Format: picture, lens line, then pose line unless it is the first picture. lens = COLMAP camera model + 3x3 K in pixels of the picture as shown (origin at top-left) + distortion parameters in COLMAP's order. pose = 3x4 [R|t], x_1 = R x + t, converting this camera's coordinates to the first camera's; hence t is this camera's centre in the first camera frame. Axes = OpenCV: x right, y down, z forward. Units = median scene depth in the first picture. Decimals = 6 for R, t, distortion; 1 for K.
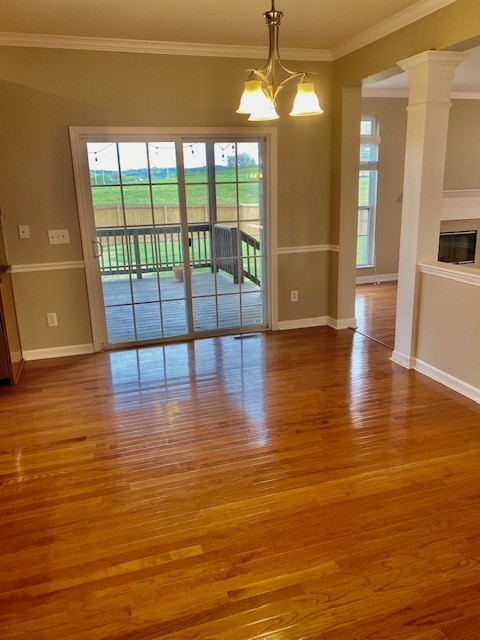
lens RADIAL K [[486.6, 0, 242.4], [0, 486.6, 315.6], [0, 0, 1]] dist [0.012798, 0.003790]
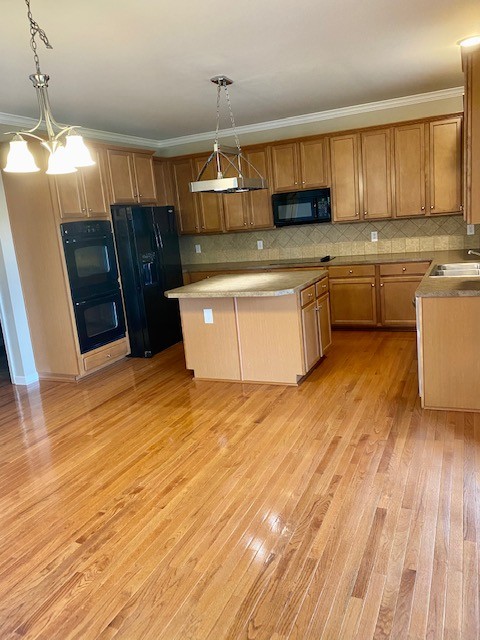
lens RADIAL K [[486.6, 0, 242.4], [0, 486.6, 315.6], [0, 0, 1]] dist [0.012798, 0.003790]
pose [[-0.661773, 0.233571, -0.712392, 0.571559], [-0.086647, 0.920033, 0.382140, -0.518247], [0.744681, 0.314617, -0.588614, 1.872560]]
